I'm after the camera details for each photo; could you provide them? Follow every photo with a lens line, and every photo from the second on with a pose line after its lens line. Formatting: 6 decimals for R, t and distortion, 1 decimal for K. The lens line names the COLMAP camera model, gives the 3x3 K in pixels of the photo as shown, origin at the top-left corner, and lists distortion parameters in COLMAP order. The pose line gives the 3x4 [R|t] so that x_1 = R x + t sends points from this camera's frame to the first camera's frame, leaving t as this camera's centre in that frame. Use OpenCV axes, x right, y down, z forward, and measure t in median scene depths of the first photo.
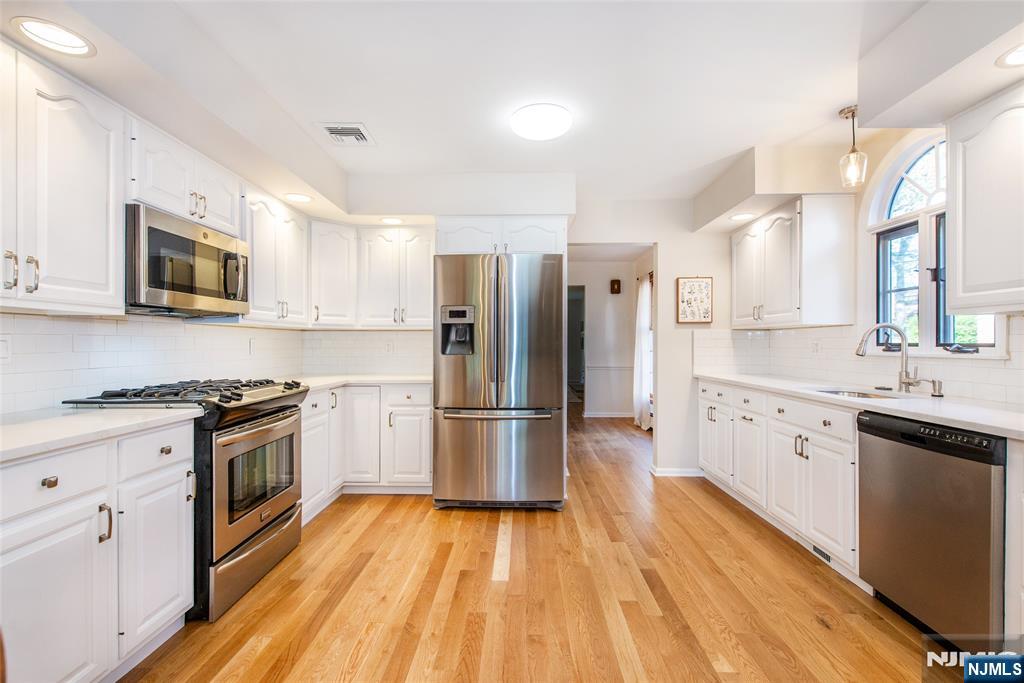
lens RADIAL K [[451.9, 0, 507.8], [0, 451.9, 344.0], [0, 0, 1]] dist [0.004802, -0.000509]
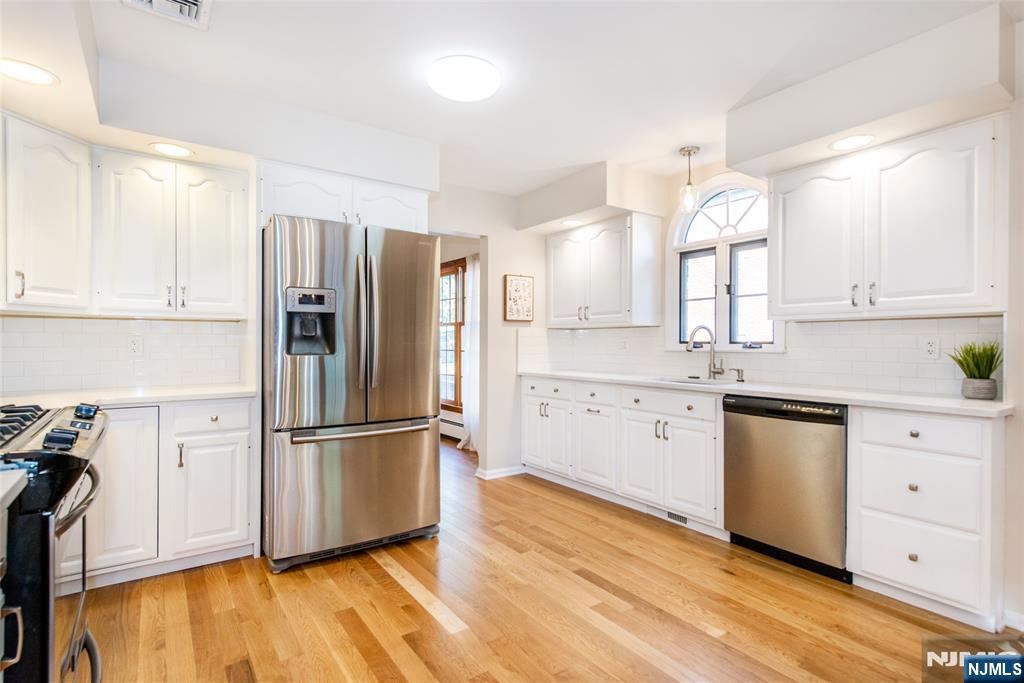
lens RADIAL K [[499.2, 0, 501.3], [0, 499.2, 343.4], [0, 0, 1]] dist [0.019347, -0.011111]
pose [[0.809104, 0.002173, 0.587661, -0.417678], [-0.002153, 0.999997, -0.000733, 0.006265], [-0.587661, -0.000672, 0.809107, 0.195607]]
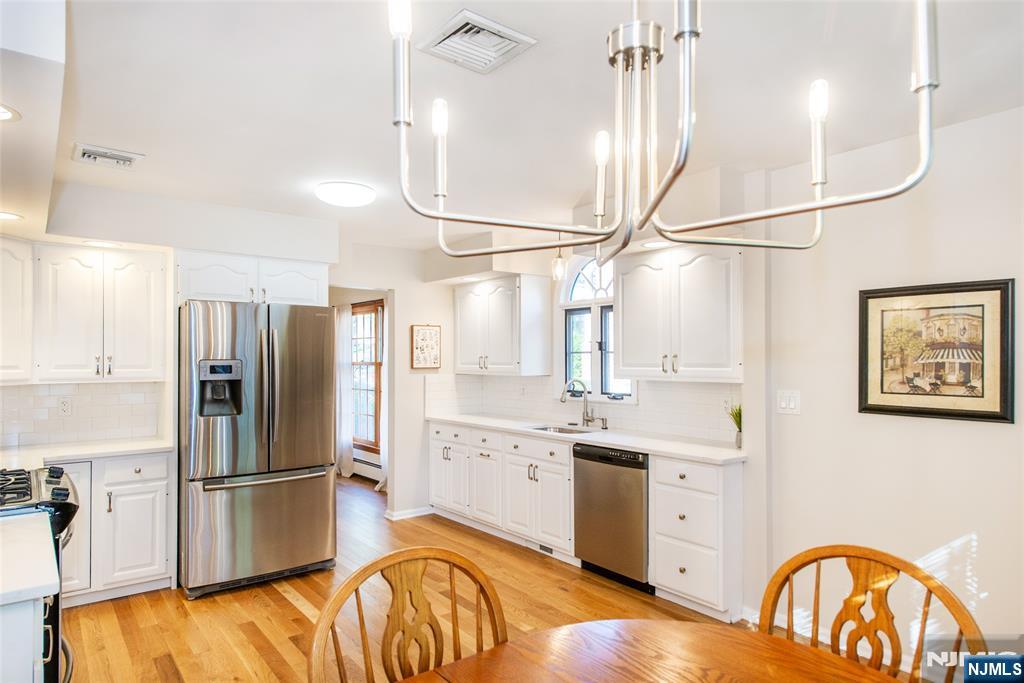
lens RADIAL K [[600.7, 0, 489.7], [0, 600.7, 351.4], [0, 0, 1]] dist [0.028306, -0.024627]
pose [[0.785665, 0.005362, 0.618629, -0.524848], [0.004808, 0.999879, -0.014772, -0.100400], [-0.618634, 0.014580, 0.785544, -0.302777]]
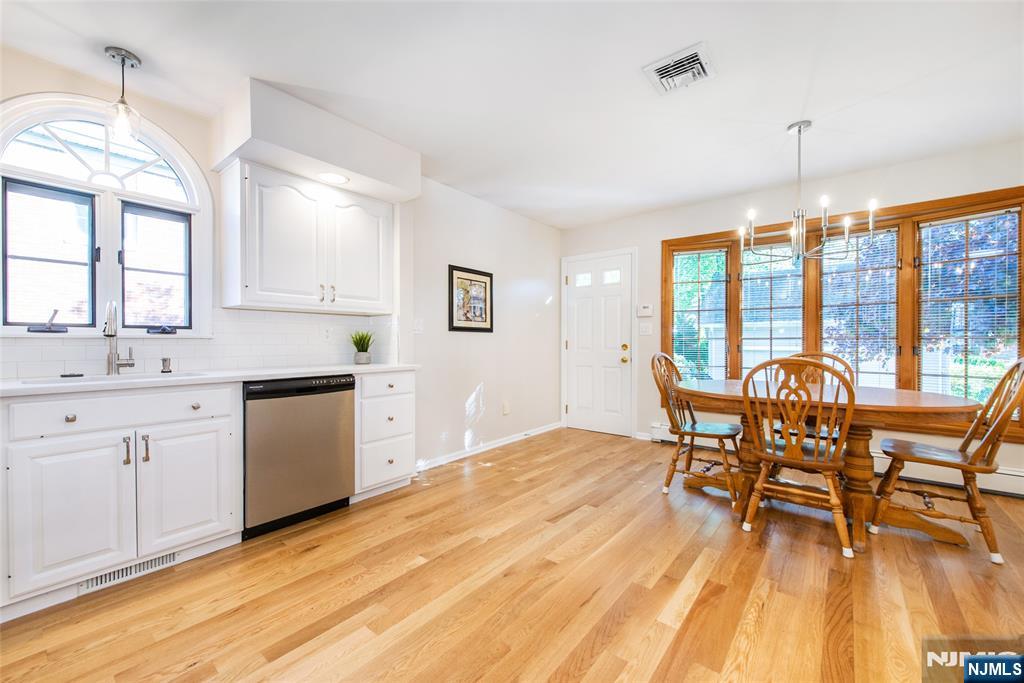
lens RADIAL K [[412.4, 0, 507.1], [0, 412.4, 346.3], [0, 0, 1]] dist [0.011500, -0.000050]
pose [[-0.789063, -0.008111, 0.614259, -0.303800], [-0.000842, 0.999926, 0.012122, 0.033285], [-0.614312, 0.009048, -0.789012, 1.127150]]
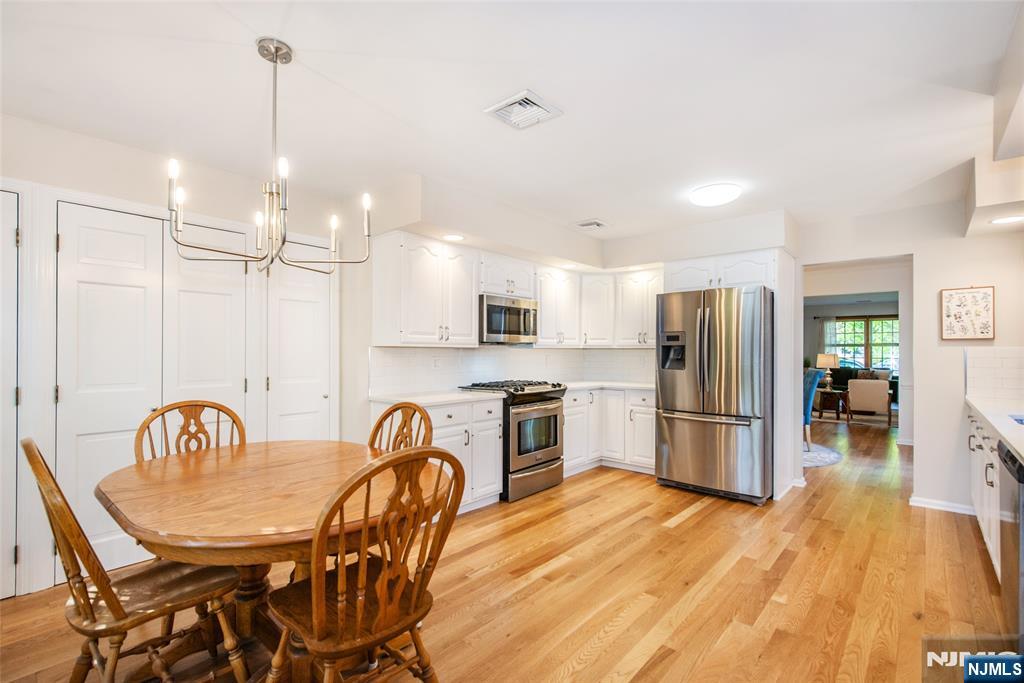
lens RADIAL K [[459.8, 0, 509.8], [0, 459.8, 344.4], [0, 0, 1]] dist [-0.001402, -0.000879]
pose [[0.764724, -0.007341, -0.644316, 0.474927], [-0.002280, 0.999898, -0.014097, -0.035151], [0.644354, 0.012250, 0.764629, -0.398741]]
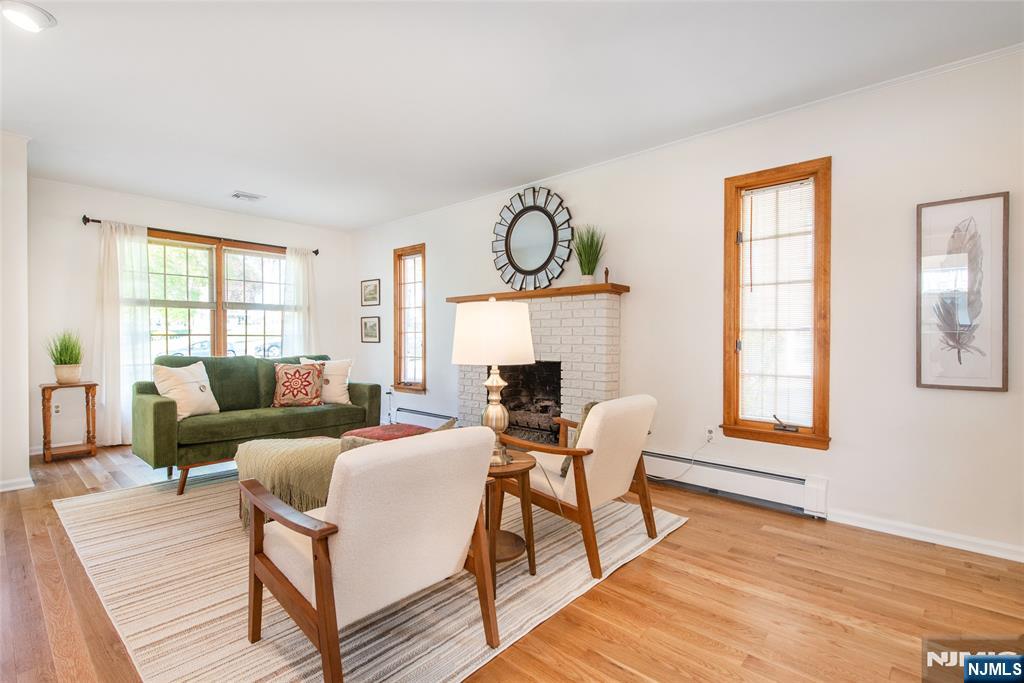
lens RADIAL K [[485.1, 0, 493.3], [0, 485.1, 342.6], [0, 0, 1]] dist [-0.000626, -0.000445]
pose [[0.671593, -0.010177, 0.740851, -0.537029], [0.000572, 0.999912, 0.013218, 0.035809], [-0.740920, -0.008454, 0.671540, 3.169743]]
